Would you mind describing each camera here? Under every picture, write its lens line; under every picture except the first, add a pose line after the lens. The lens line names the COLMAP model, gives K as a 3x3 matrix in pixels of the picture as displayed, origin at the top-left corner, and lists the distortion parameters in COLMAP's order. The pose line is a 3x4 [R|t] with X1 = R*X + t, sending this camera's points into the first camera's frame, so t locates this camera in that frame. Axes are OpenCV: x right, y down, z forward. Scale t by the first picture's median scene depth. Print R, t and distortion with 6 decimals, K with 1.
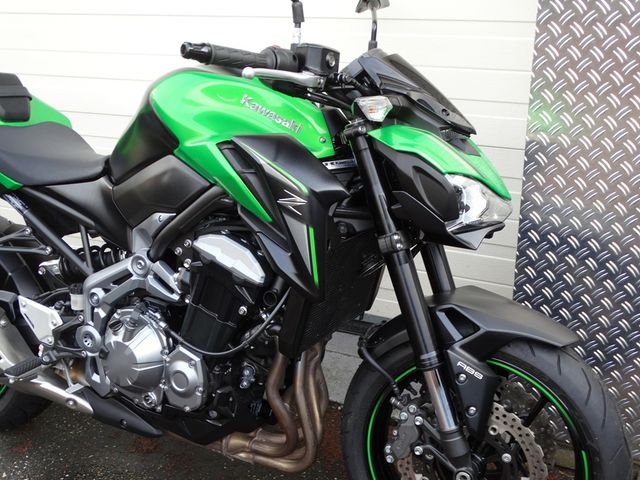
lens RADIAL K [[716.8, 0, 320.0], [0, 716.8, 240.0], [0, 0, 1]] dist [0.076926, -0.008904]
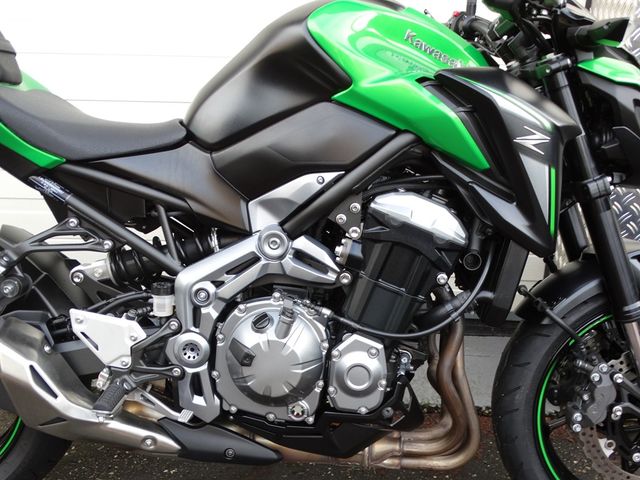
lens RADIAL K [[716.8, 0, 320.0], [0, 716.8, 240.0], [0, 0, 1]] dist [0.076926, -0.008904]
pose [[0.916522, -0.071005, 0.393632, -0.514661], [0.091559, 0.995231, -0.033660, 0.060952], [-0.389365, 0.066891, 0.918652, 0.240977]]
